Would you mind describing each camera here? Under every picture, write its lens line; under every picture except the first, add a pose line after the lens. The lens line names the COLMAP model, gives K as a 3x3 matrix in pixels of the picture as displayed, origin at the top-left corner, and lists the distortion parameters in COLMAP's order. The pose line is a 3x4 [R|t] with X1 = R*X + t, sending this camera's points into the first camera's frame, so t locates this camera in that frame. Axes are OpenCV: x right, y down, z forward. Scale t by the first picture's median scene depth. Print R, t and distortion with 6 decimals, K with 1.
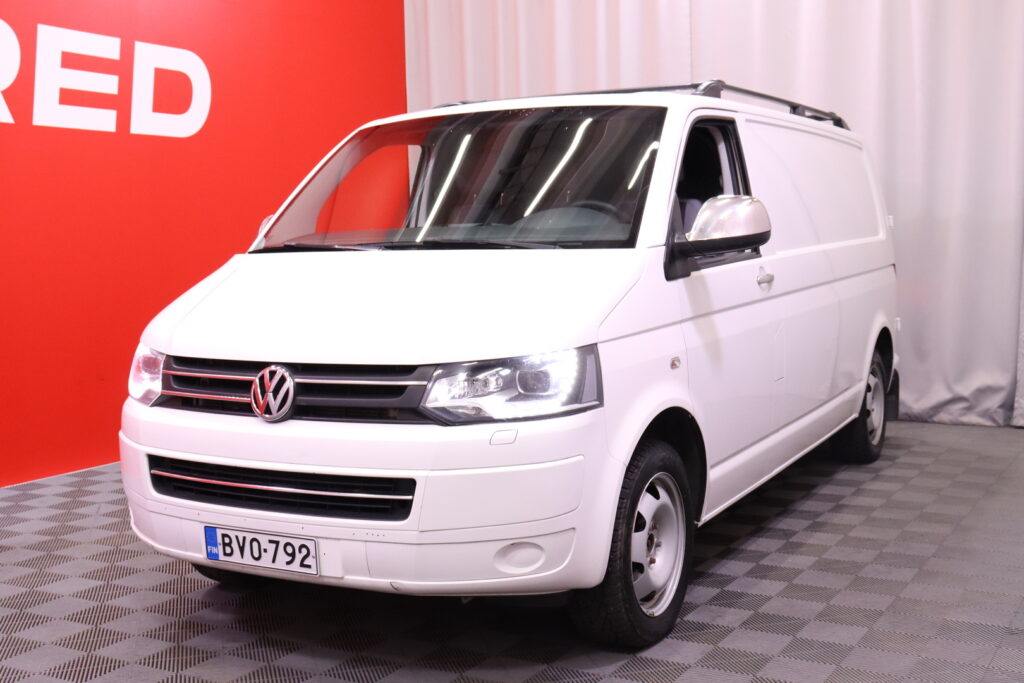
lens RADIAL K [[1328.4, 0, 512.0], [0, 1328.4, 341.5], [0, 0, 1]] dist [-0.163191, 0.027576]
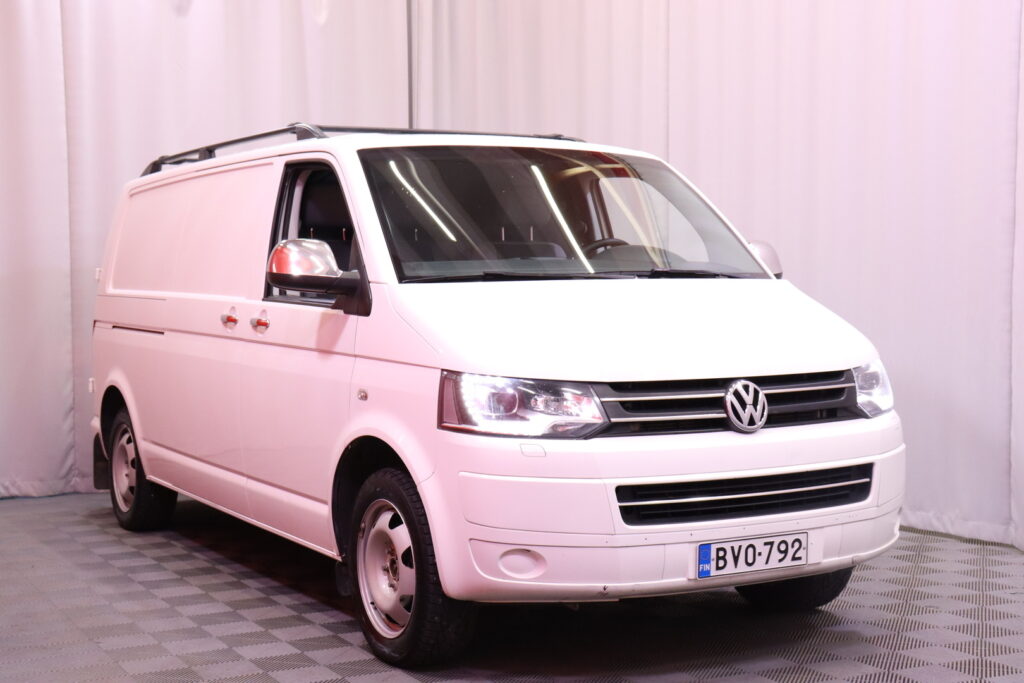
lens RADIAL K [[1564.2, 0, 512.0], [0, 1564.2, 341.5], [0, 0, 1]] dist [0.037260, 0.029948]
pose [[0.528723, -0.022923, 0.848485, -1.364473], [0.073471, 0.997119, -0.018844, -0.002988], [-0.845609, 0.072302, 0.528884, 0.488463]]
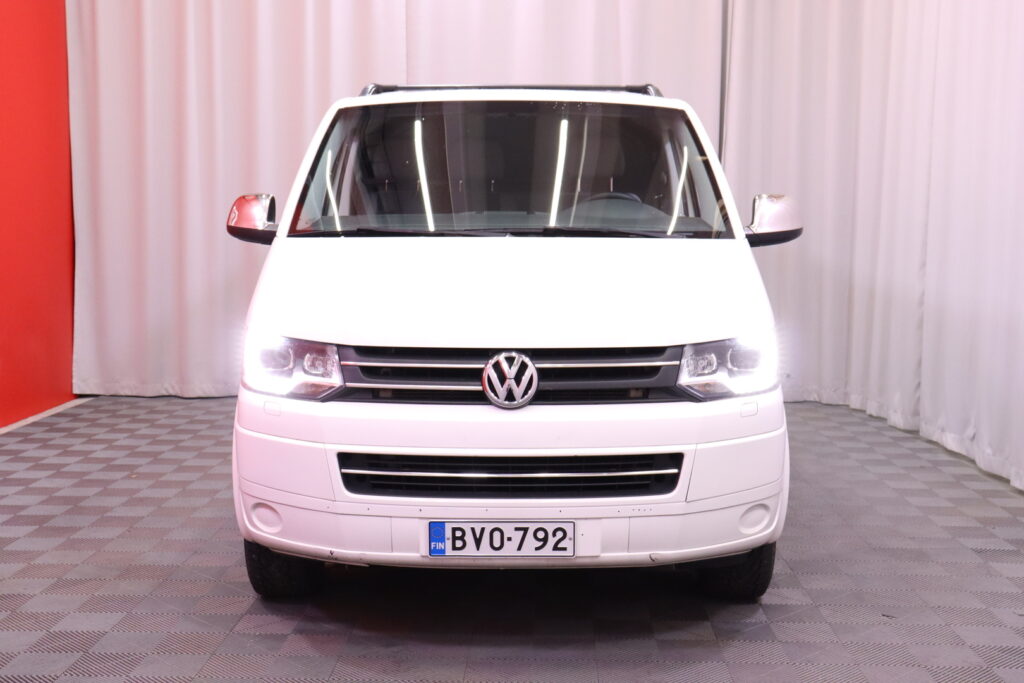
lens RADIAL K [[1325.6, 0, 512.0], [0, 1325.6, 341.5], [0, 0, 1]] dist [-0.164462, -0.008316]
pose [[0.875447, -0.025083, 0.482662, -0.662116], [0.021091, 0.999684, 0.013697, -0.003059], [-0.482853, -0.001811, 0.875699, 0.130323]]
